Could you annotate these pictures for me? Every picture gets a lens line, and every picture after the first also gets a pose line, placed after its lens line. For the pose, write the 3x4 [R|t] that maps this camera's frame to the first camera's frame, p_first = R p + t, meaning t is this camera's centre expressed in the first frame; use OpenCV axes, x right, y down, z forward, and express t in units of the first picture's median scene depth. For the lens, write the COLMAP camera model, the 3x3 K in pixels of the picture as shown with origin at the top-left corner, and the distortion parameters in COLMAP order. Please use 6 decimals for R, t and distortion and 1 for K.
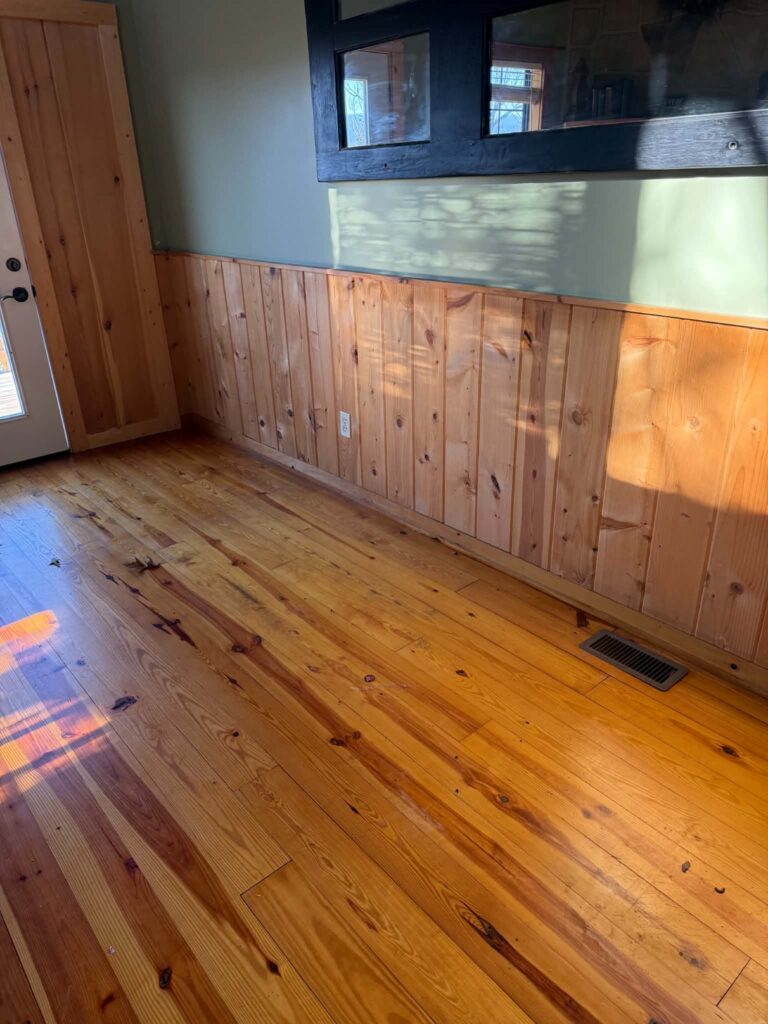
lens RADIAL K [[727.8, 0, 384.0], [0, 727.8, 512.0], [0, 0, 1]] dist [-0.011071, -0.003591]
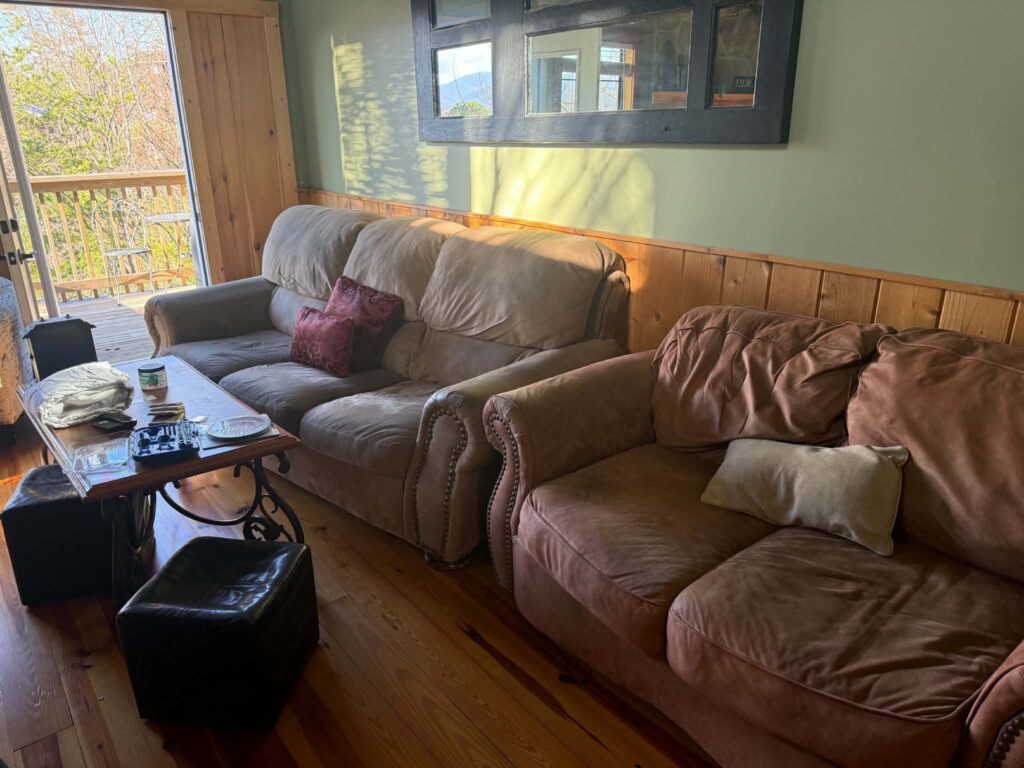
lens RADIAL K [[727.8, 0, 512.0], [0, 727.8, 384.0], [0, 0, 1]] dist [-0.011071, -0.003591]
pose [[0.999185, 0.032221, -0.024310, 0.099467], [-0.034312, 0.995241, -0.091198, 0.080720], [0.021256, 0.091958, 0.995536, -0.218392]]
